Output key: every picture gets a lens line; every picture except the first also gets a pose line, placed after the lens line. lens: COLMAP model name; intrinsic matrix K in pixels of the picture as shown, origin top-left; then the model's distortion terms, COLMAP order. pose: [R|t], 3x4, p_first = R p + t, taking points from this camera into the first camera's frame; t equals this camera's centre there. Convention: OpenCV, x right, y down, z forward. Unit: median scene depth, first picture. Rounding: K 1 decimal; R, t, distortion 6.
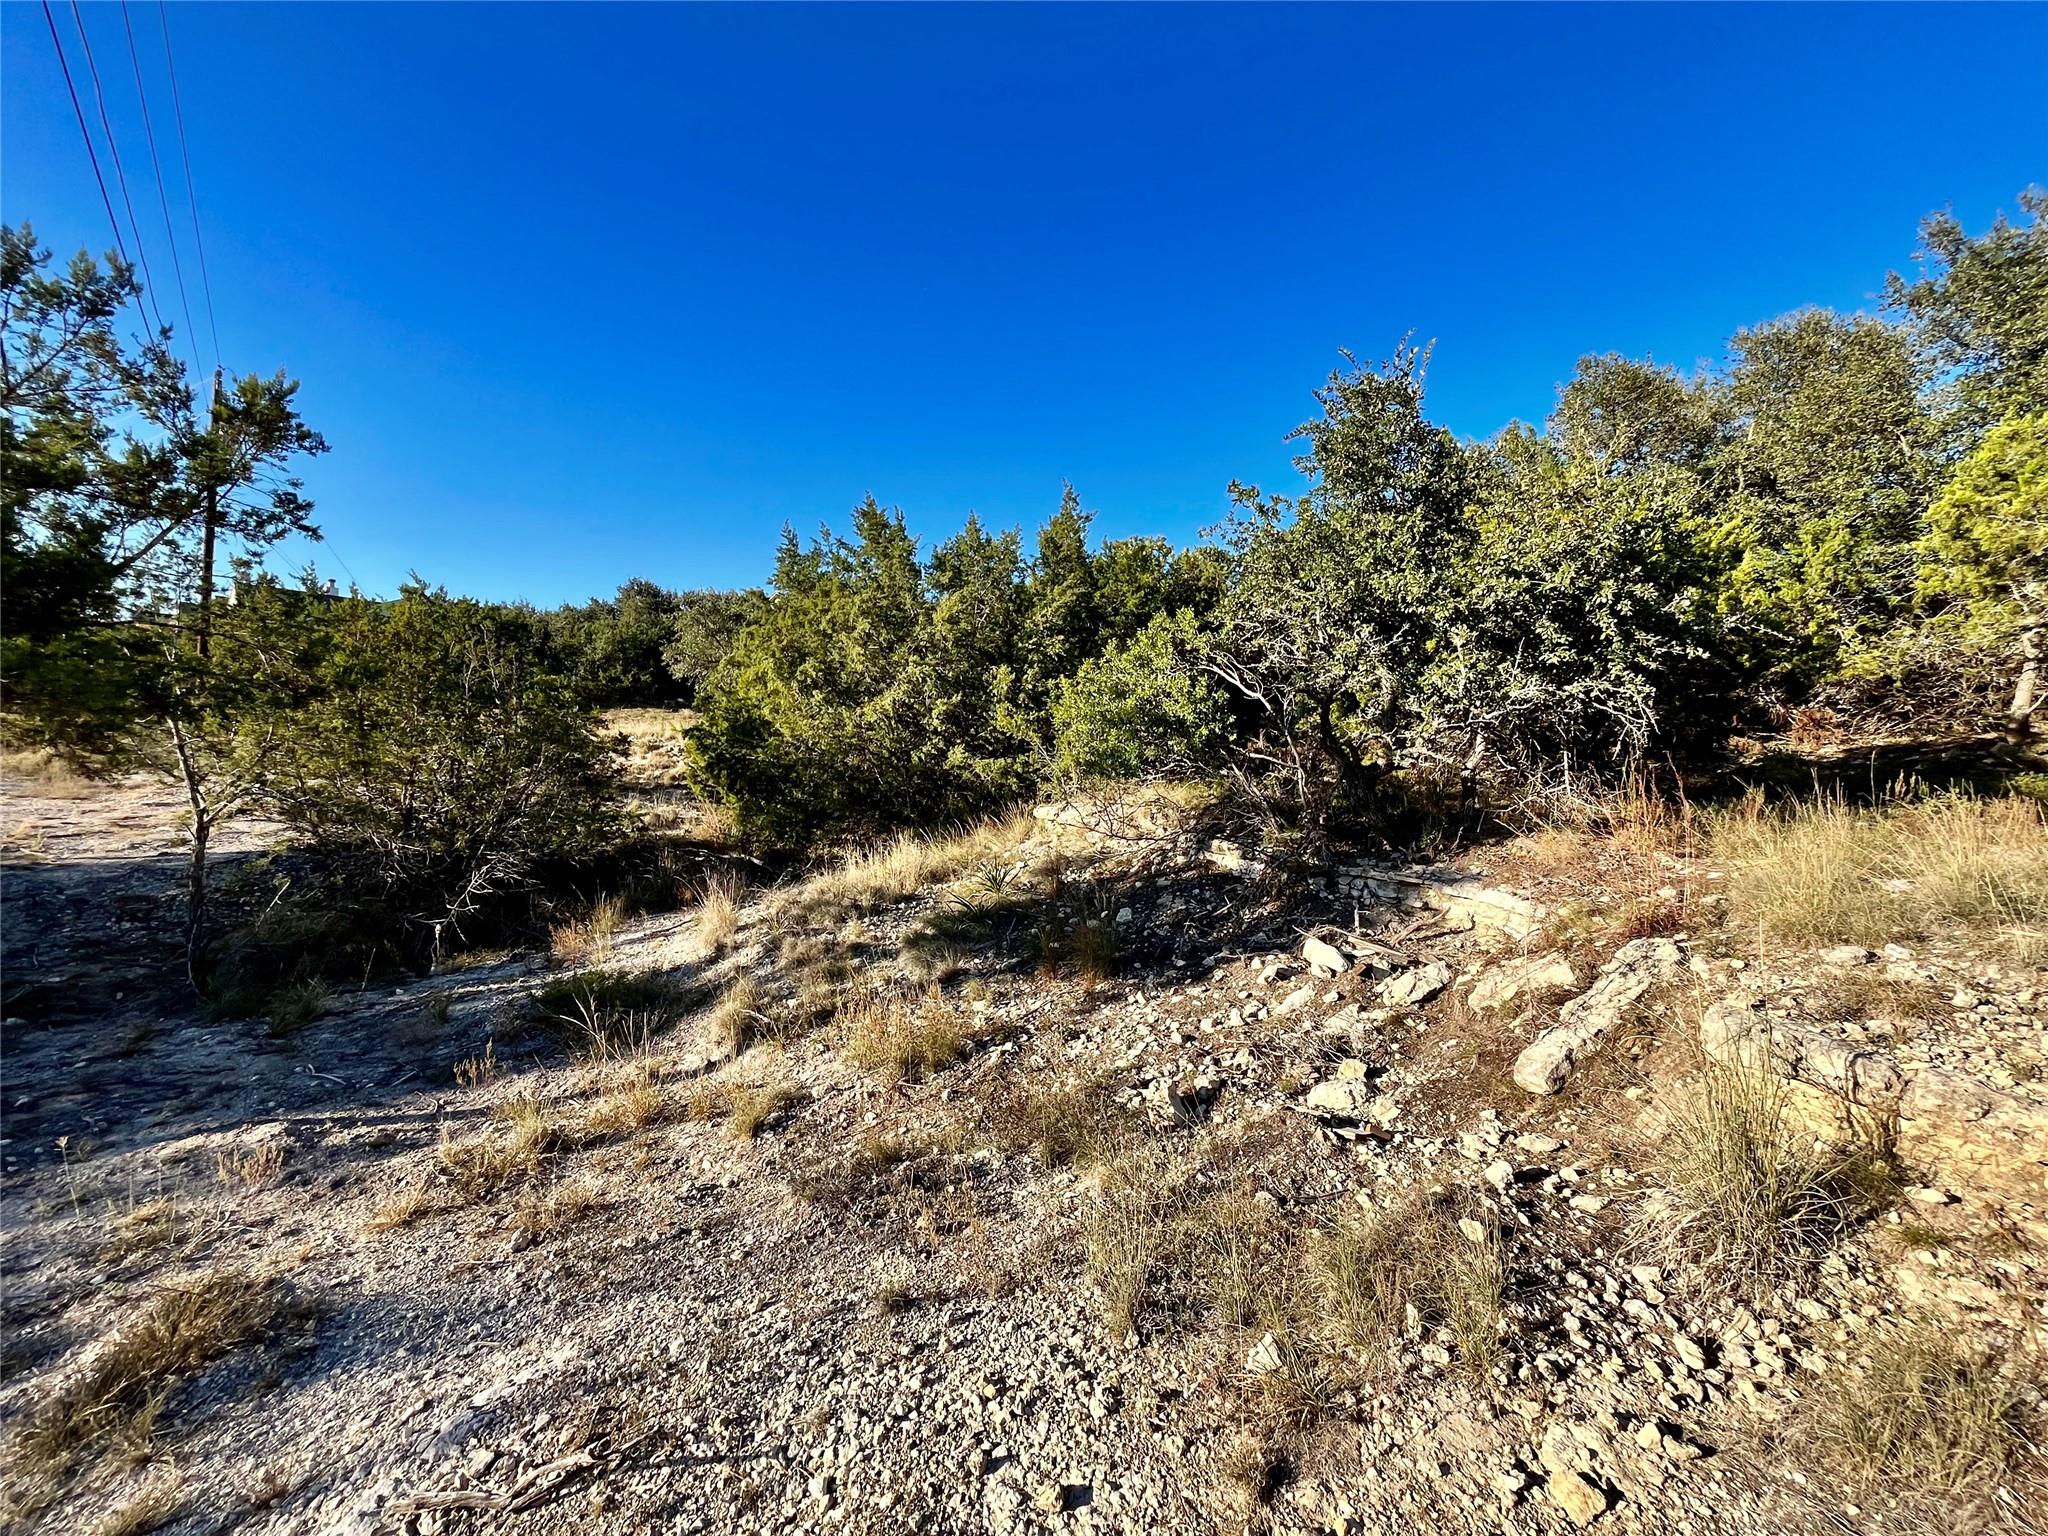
lens RADIAL K [[830.9, 0, 1020.9], [0, 830.9, 772.2], [0, 0, 1]] dist [-0.005567, 0.000481]
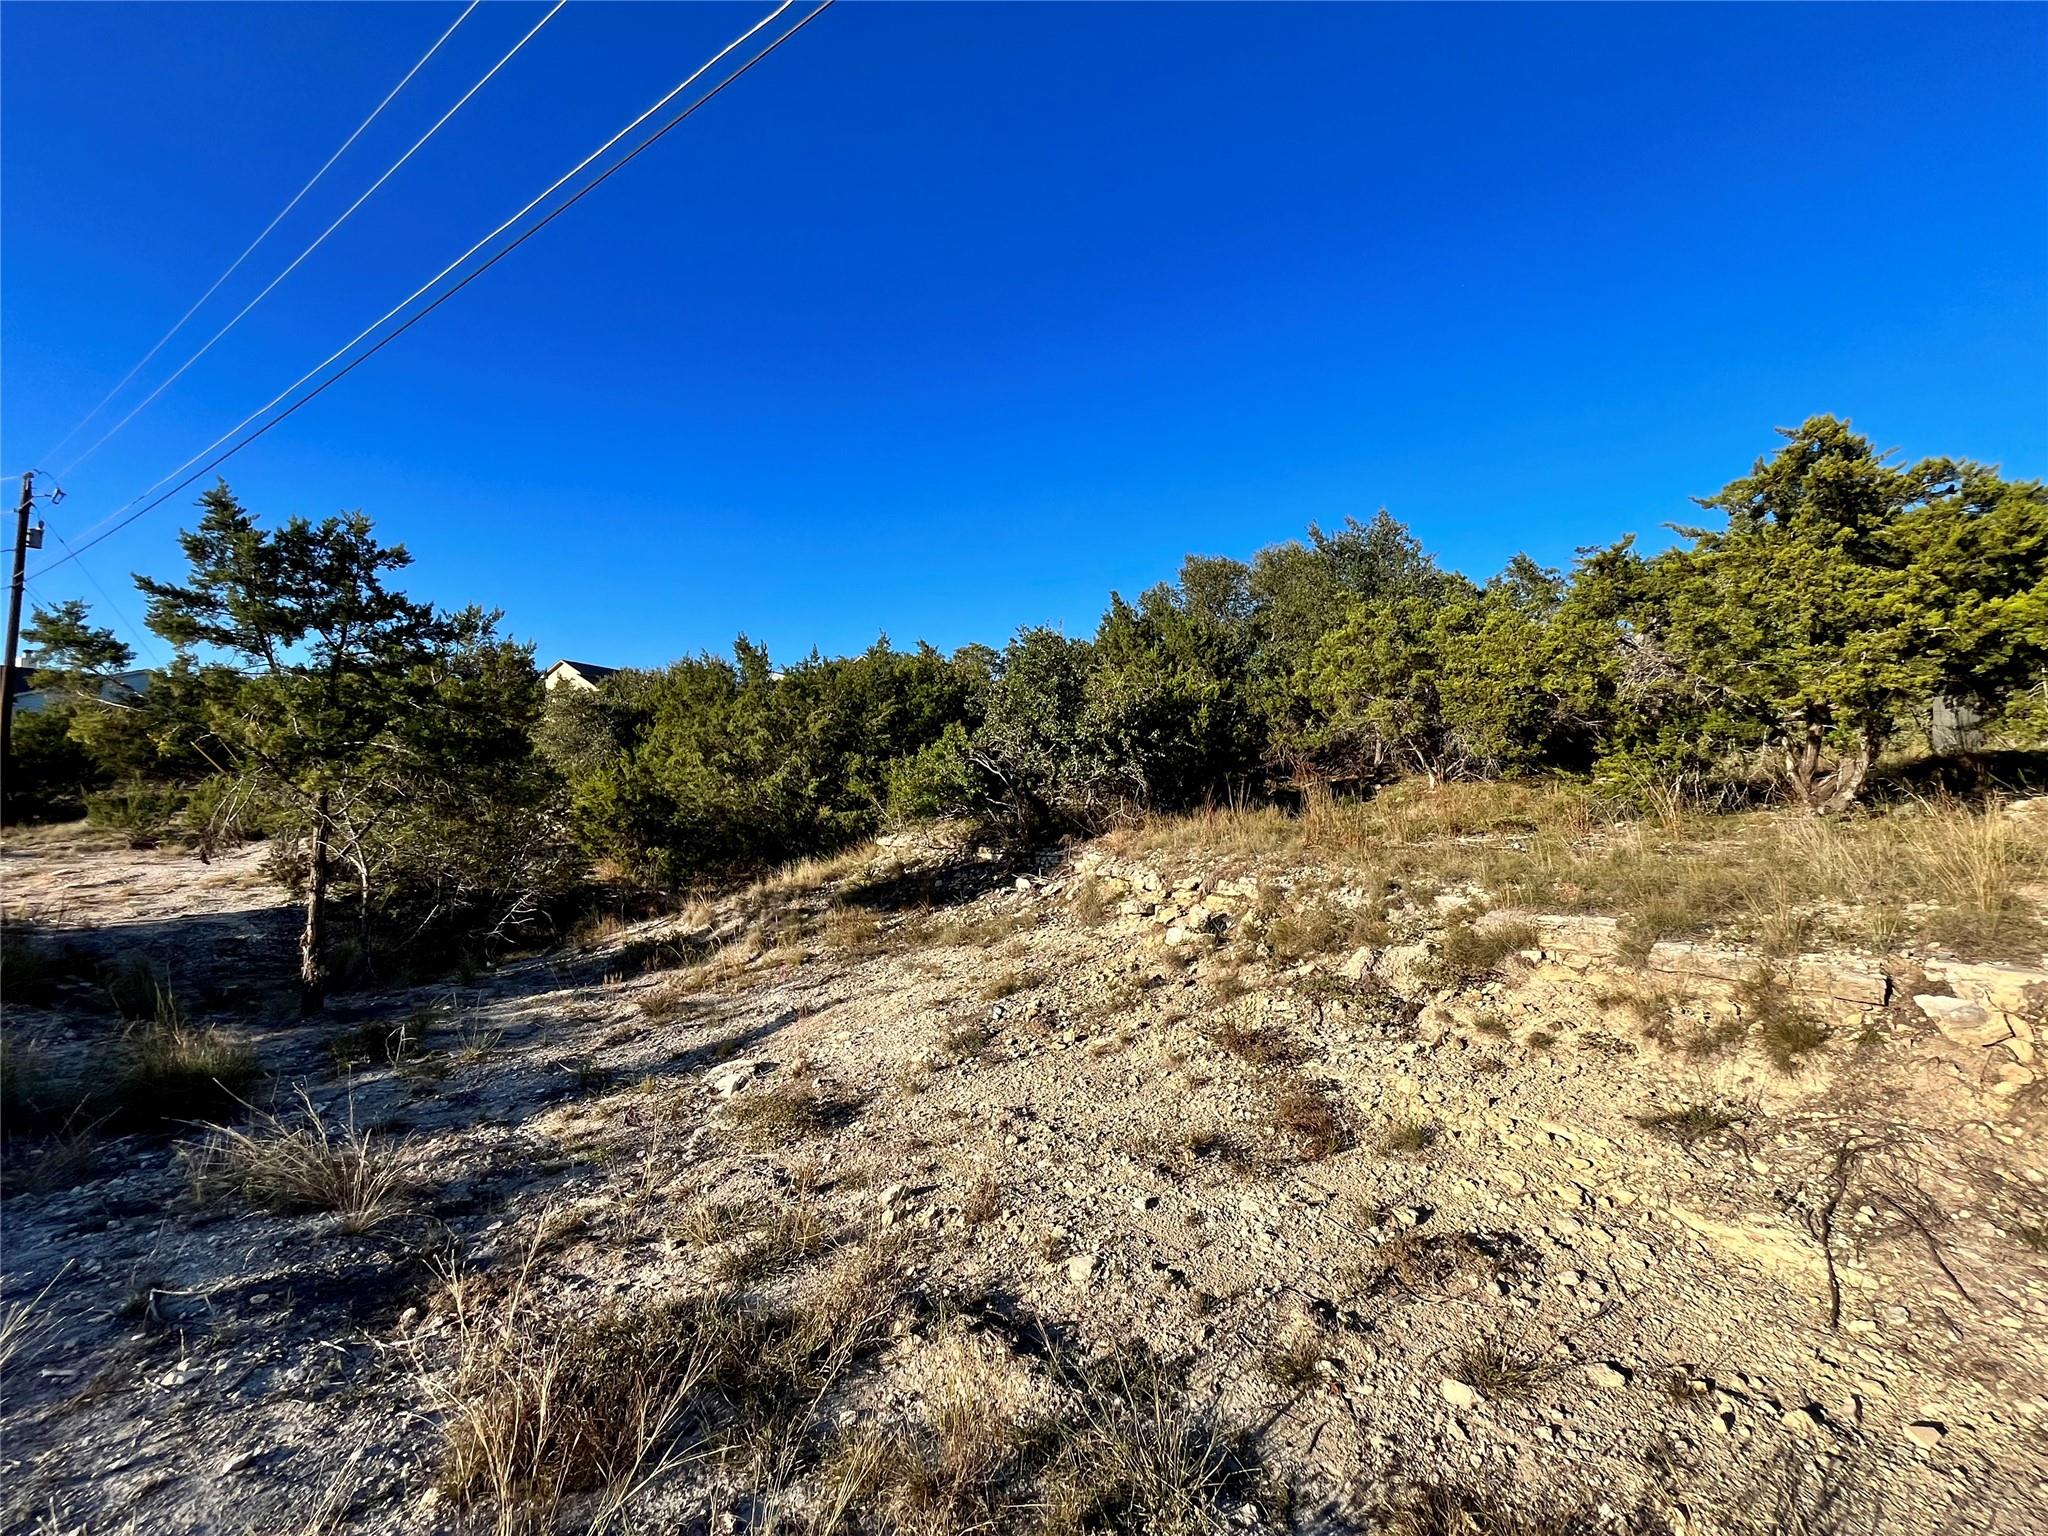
lens RADIAL K [[830.9, 0, 1028.6], [0, 830.9, 763.1], [0, 0, 1]] dist [-0.005567, 0.000481]
pose [[0.962663, -0.031054, 0.268917, -0.175869], [0.050214, 0.996643, -0.064662, 0.017269], [-0.266006, 0.075751, 0.960990, -0.914073]]
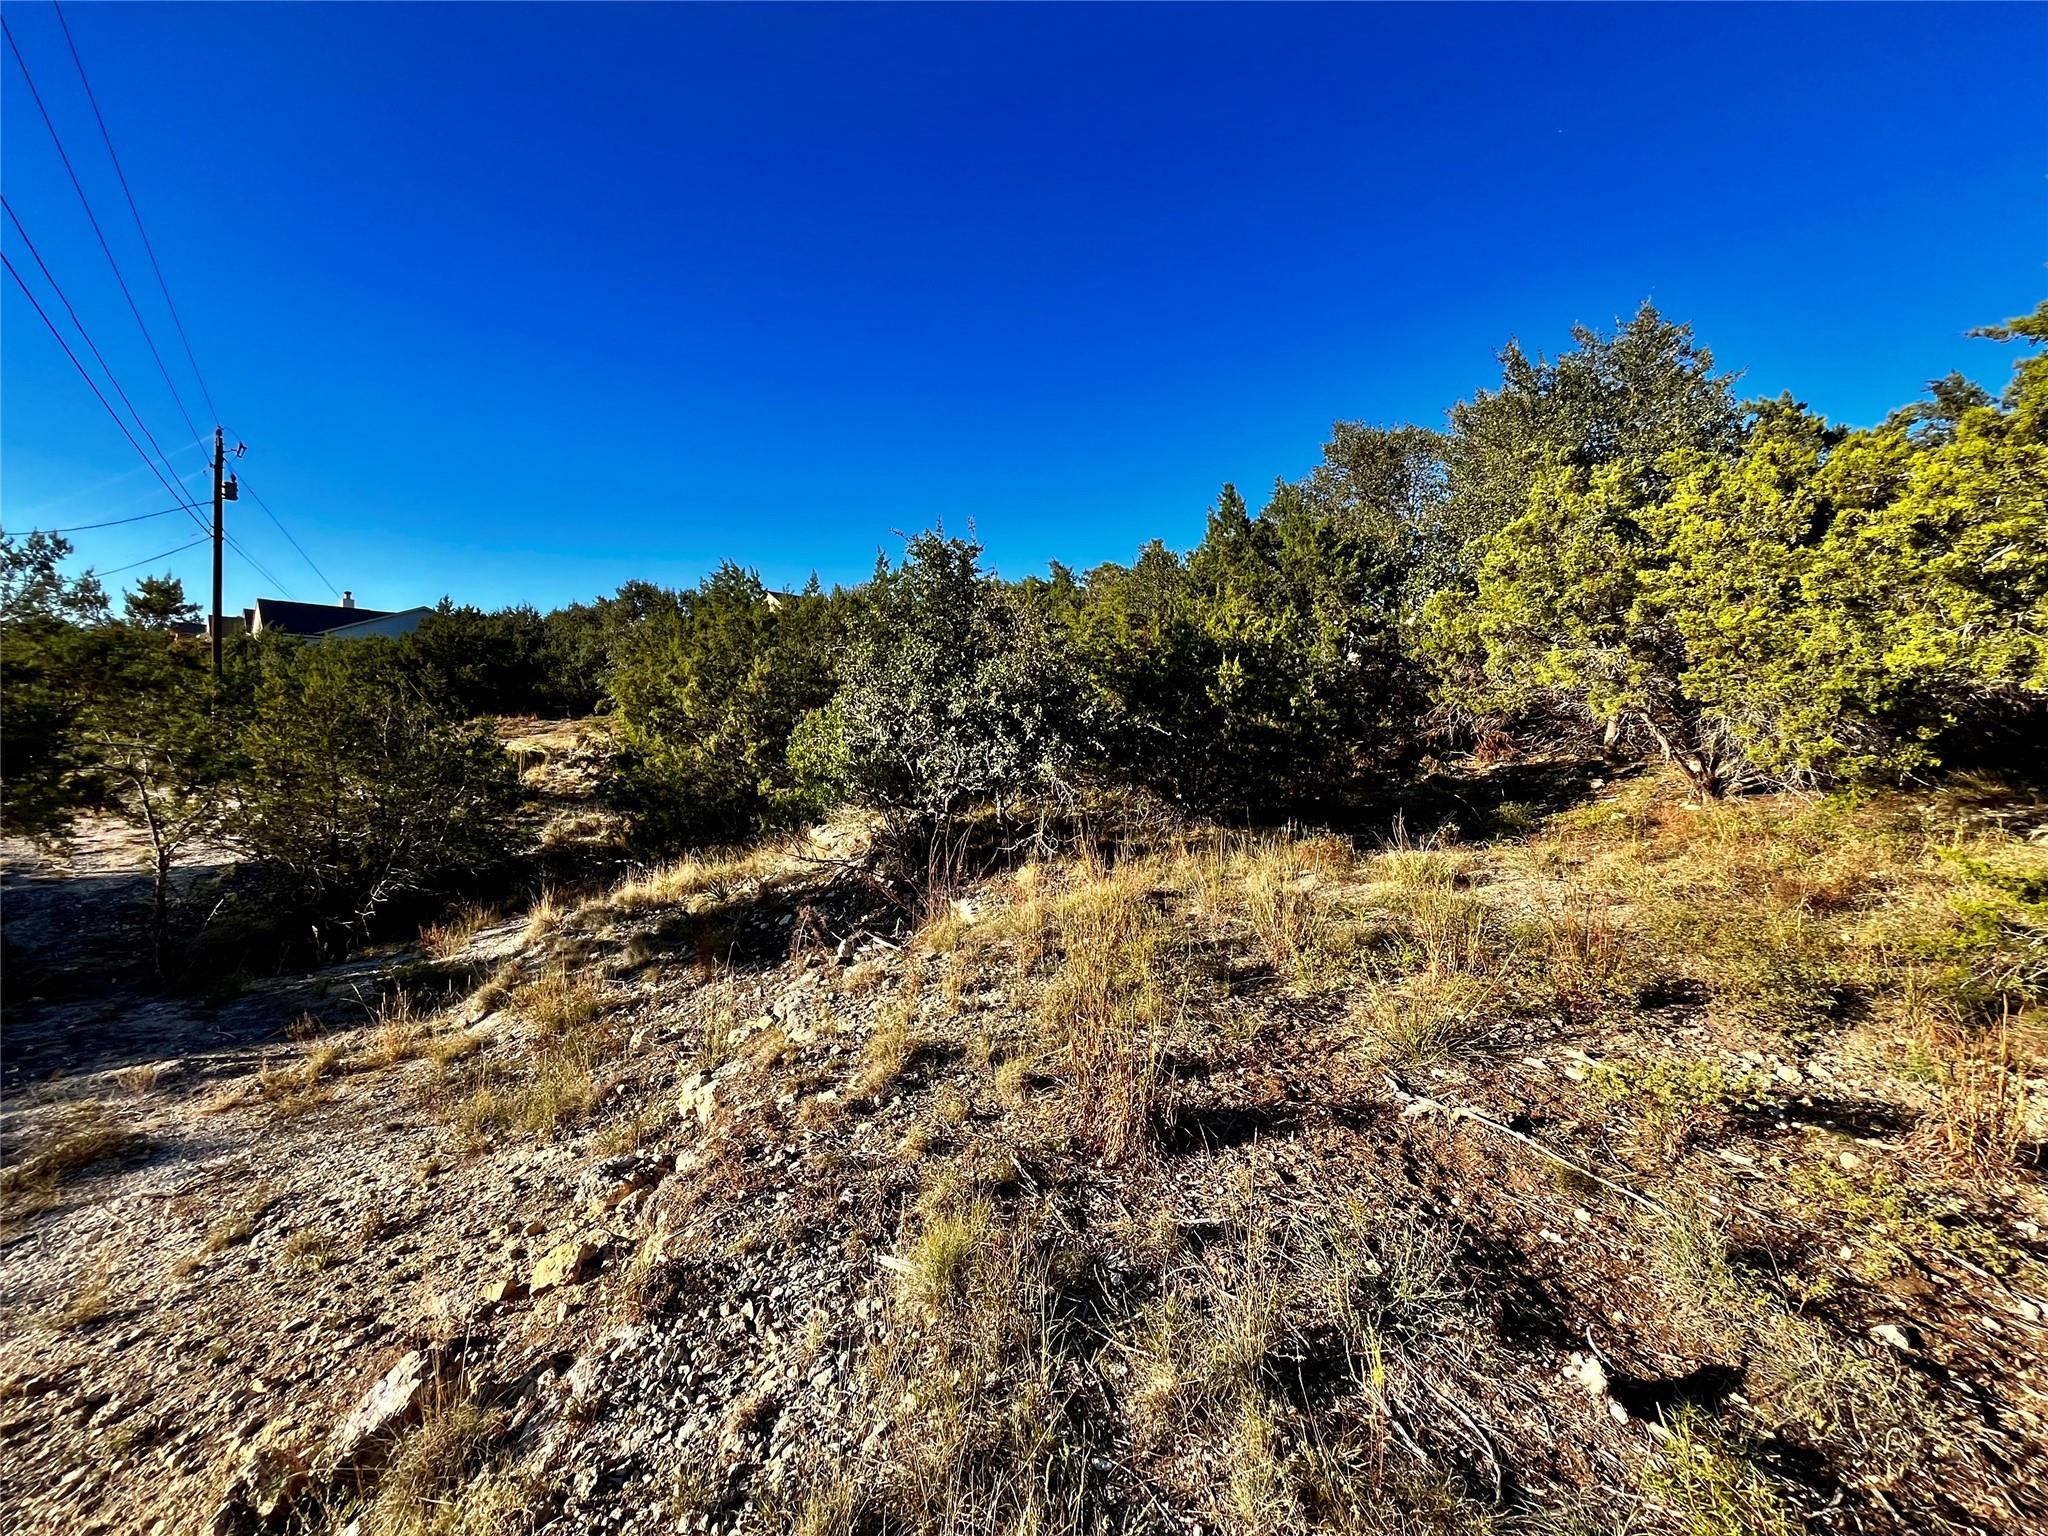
lens RADIAL K [[830.9, 0, 1027.0], [0, 830.9, 768.6], [0, 0, 1]] dist [-0.005567, 0.000481]
pose [[0.999421, -0.013741, -0.031132, 0.506105], [0.014495, 0.999604, 0.024120, -0.098982], [0.030788, -0.024557, 0.999224, -0.339044]]
